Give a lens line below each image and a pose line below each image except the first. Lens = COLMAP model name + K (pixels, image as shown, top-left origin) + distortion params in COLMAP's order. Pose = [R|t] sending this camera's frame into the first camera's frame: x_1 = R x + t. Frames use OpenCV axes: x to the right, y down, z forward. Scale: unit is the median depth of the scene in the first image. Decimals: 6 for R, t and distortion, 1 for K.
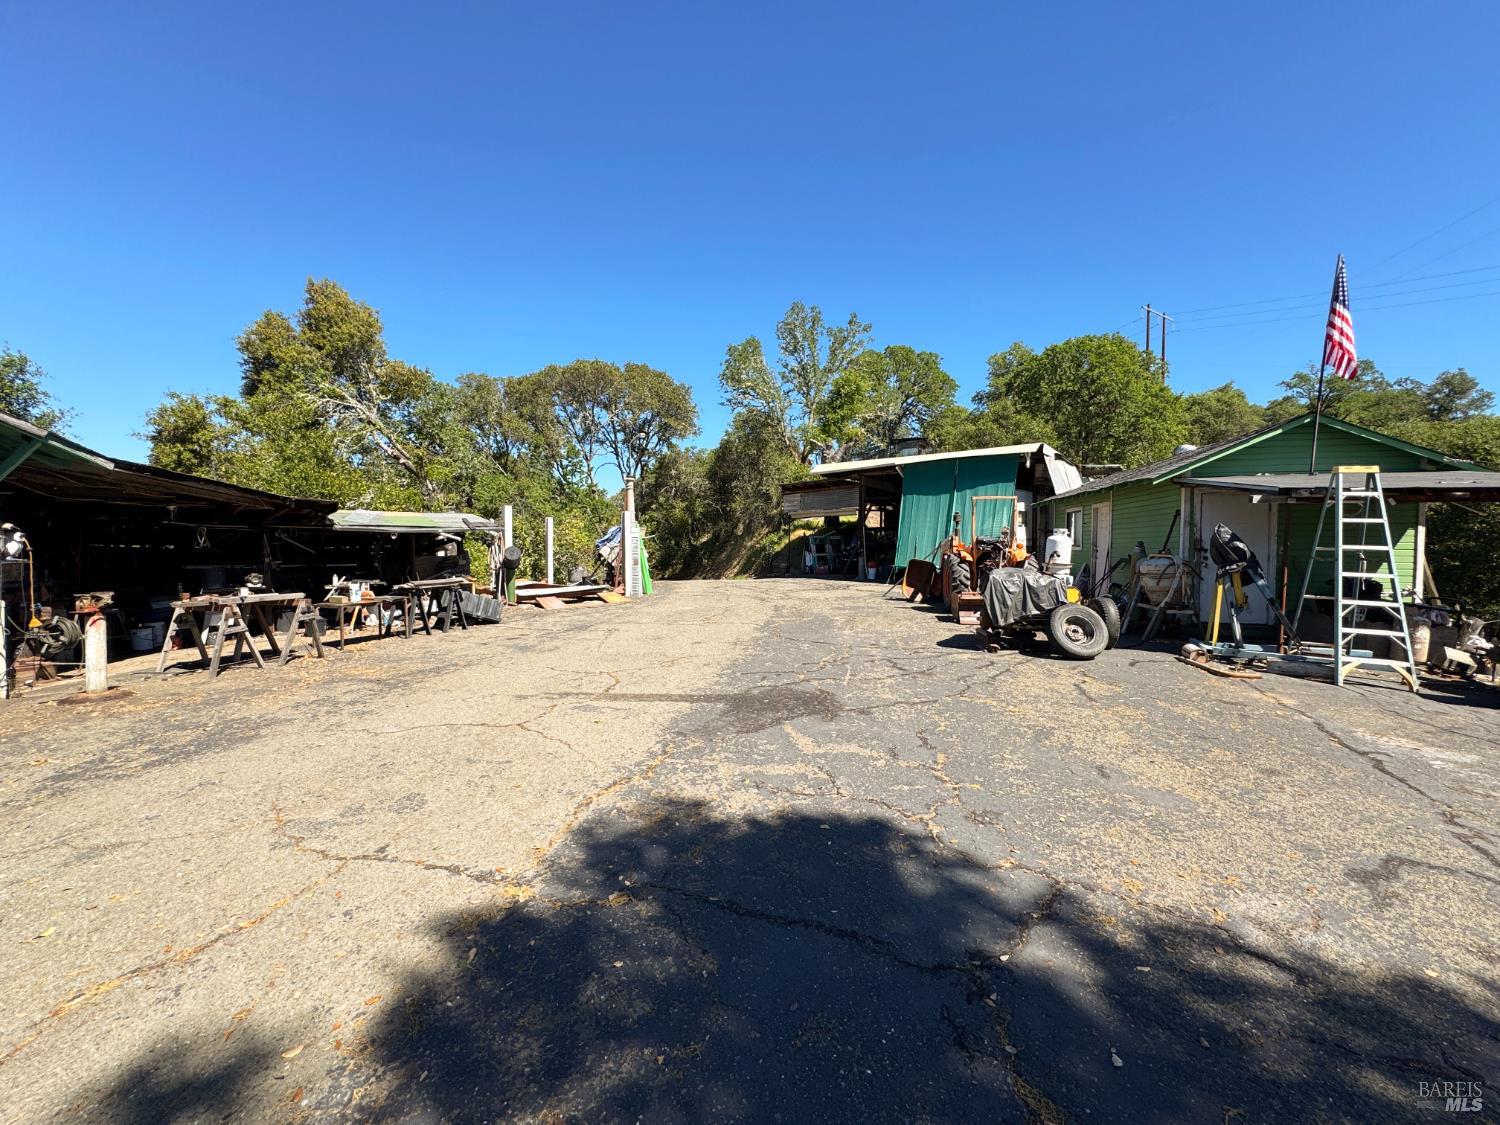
lens RADIAL K [[597.2, 0, 748.9], [0, 597.2, 559.2], [0, 0, 1]] dist [-0.002510, 0.000820]
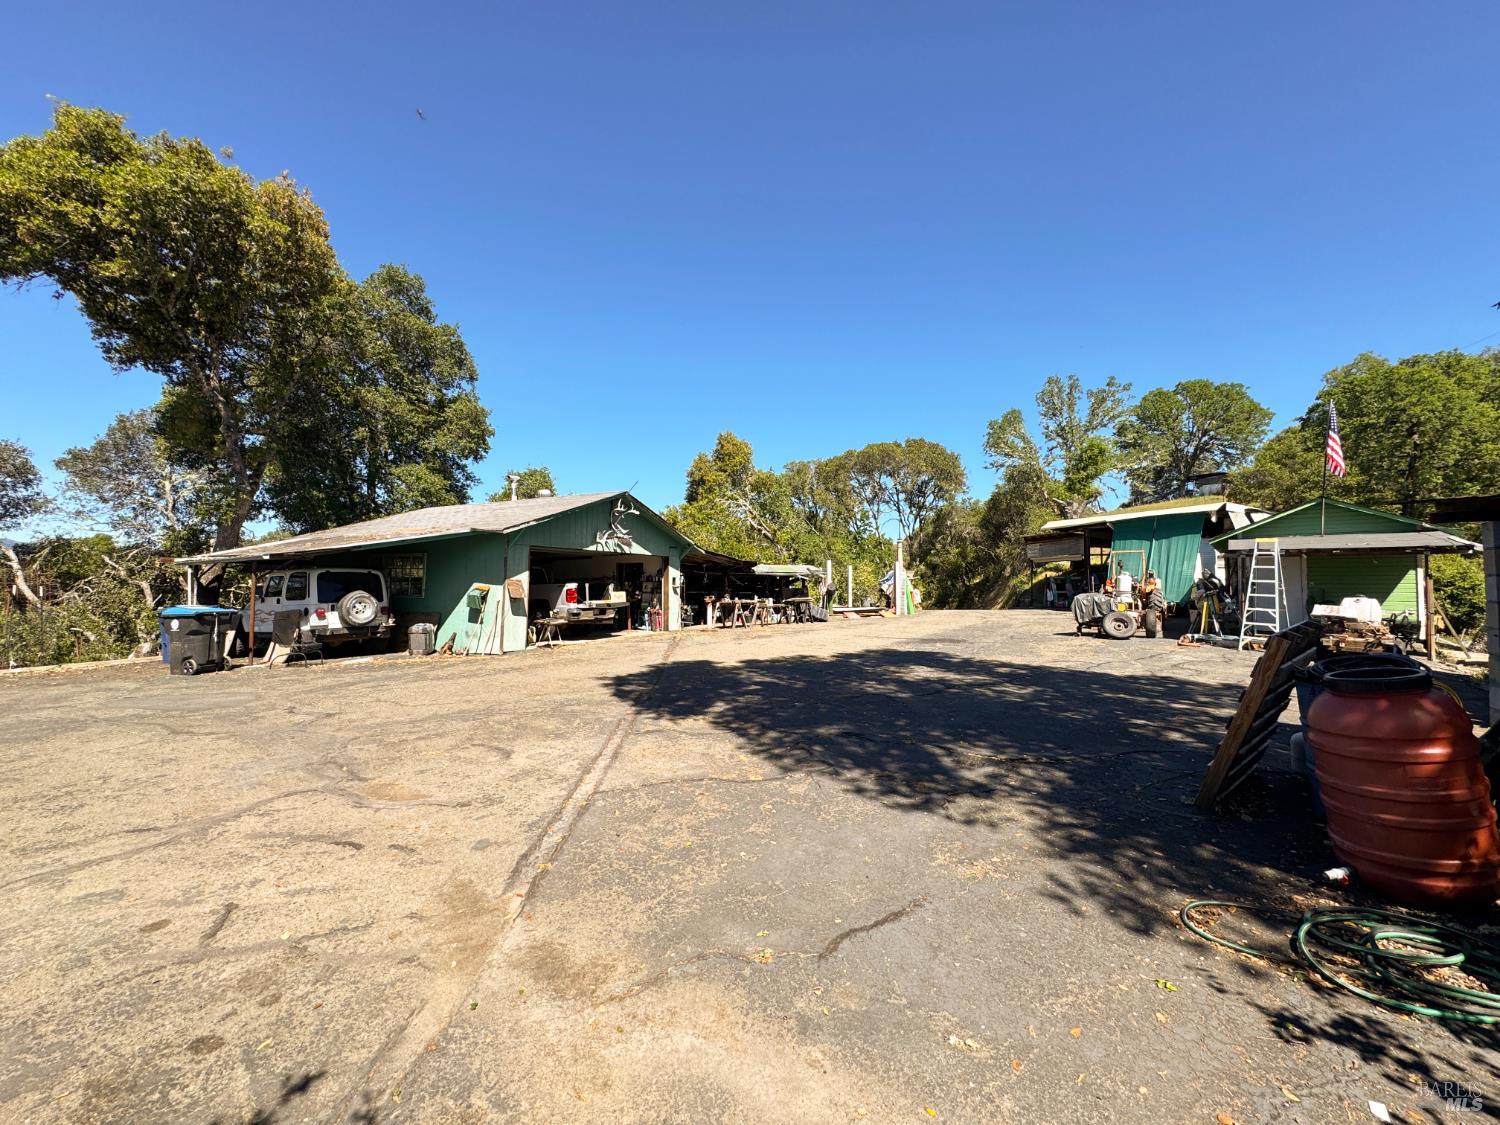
lens RADIAL K [[597.2, 0, 752.9], [0, 597.2, 556.4], [0, 0, 1]] dist [-0.002510, 0.000820]
pose [[0.890686, -0.019040, -0.454219, 0.200608], [-0.014941, 0.997357, -0.071104, 0.028570], [0.454372, 0.070118, 0.888048, -0.672601]]
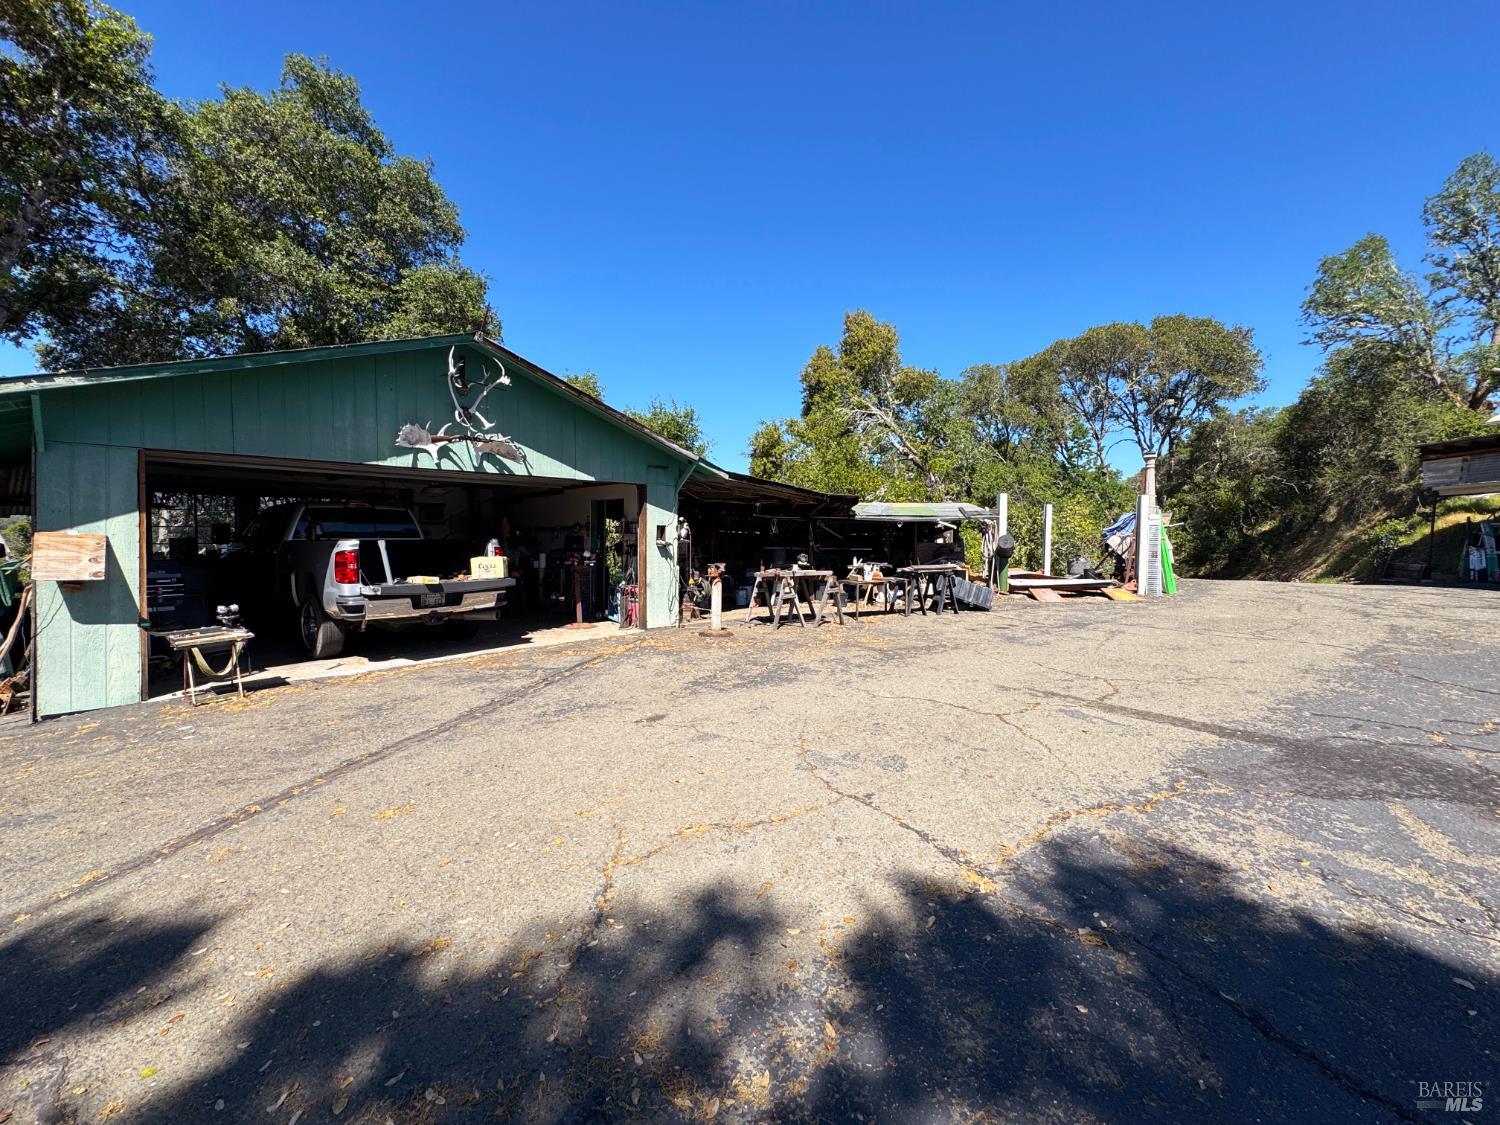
lens RADIAL K [[597.2, 0, 752.3], [0, 597.2, 559.5], [0, 0, 1]] dist [-0.002510, 0.000820]
pose [[0.706646, 0.038285, -0.706531, 0.005193], [-0.024096, 0.999258, 0.030047, -0.000117], [0.707157, -0.004208, 0.707044, 0.005174]]
